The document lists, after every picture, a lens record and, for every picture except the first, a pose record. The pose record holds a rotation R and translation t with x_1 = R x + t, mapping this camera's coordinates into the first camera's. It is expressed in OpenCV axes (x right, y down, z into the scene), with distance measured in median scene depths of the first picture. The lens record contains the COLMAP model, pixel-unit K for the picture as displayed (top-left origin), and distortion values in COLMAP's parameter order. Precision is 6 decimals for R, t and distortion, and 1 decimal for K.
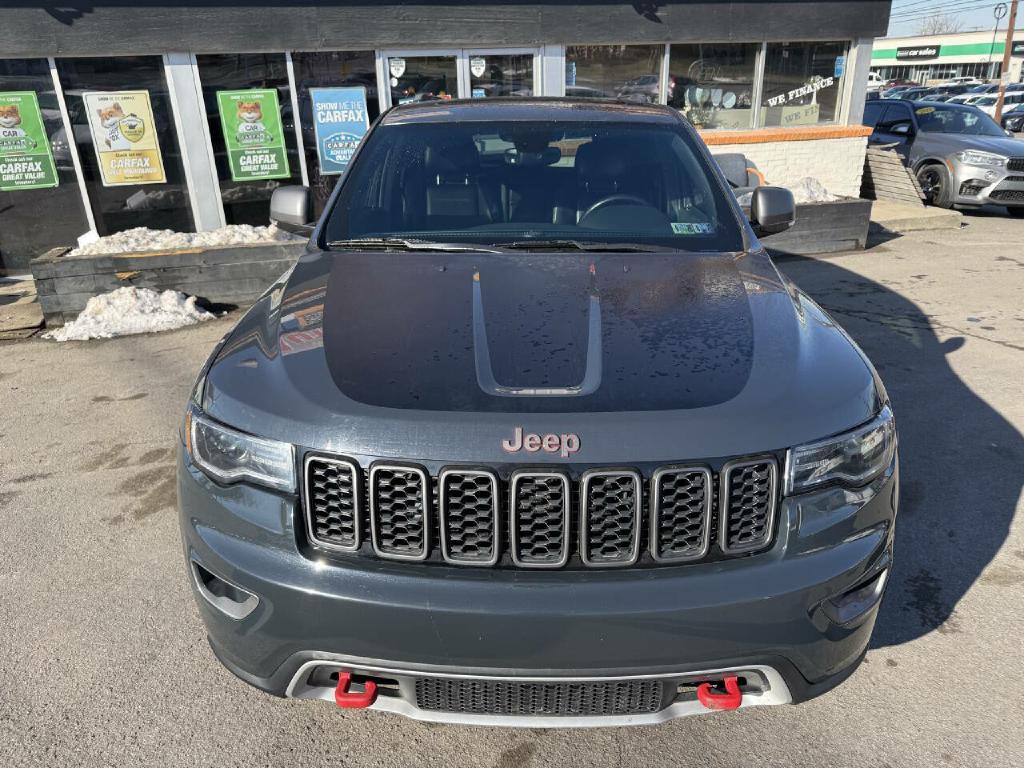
lens RADIAL K [[810.9, 0, 510.5], [0, 810.9, 338.2], [0, 0, 1]] dist [0.004743, -0.012269]
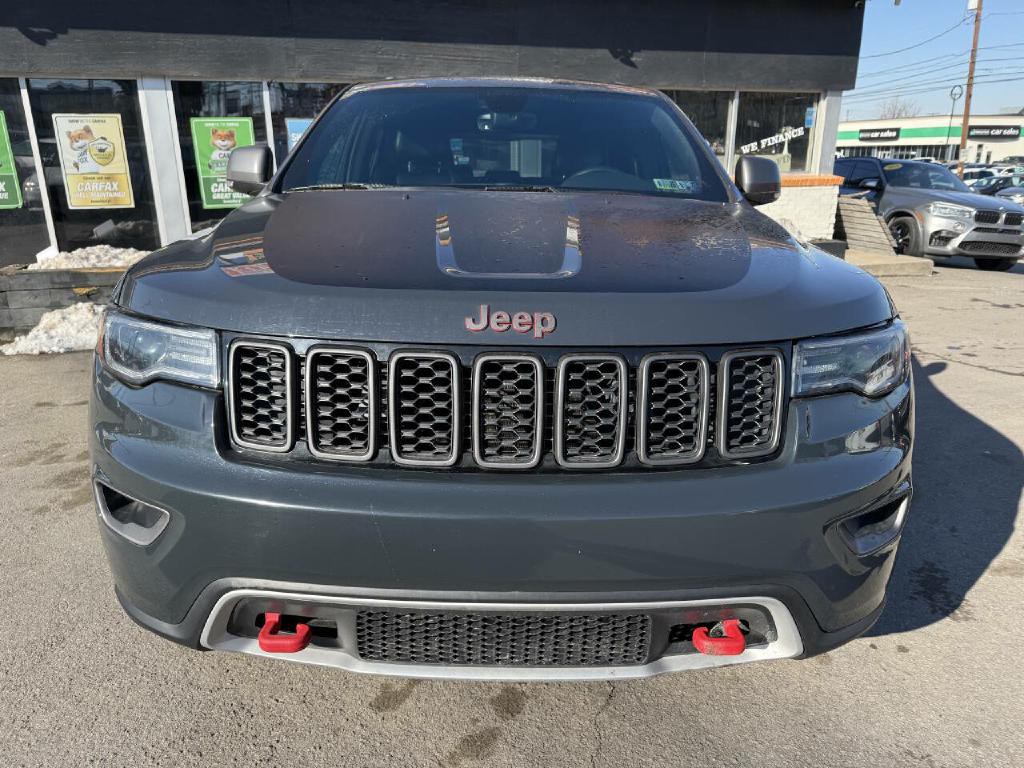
lens RADIAL K [[802.8, 0, 510.2], [0, 802.8, 341.3], [0, 0, 1]] dist [0.001381, -0.008468]
pose [[0.999493, 0.013248, 0.028966, 0.005730], [-0.010623, 0.995979, -0.088953, 0.092472], [-0.030028, 0.088600, 0.995615, 0.066163]]
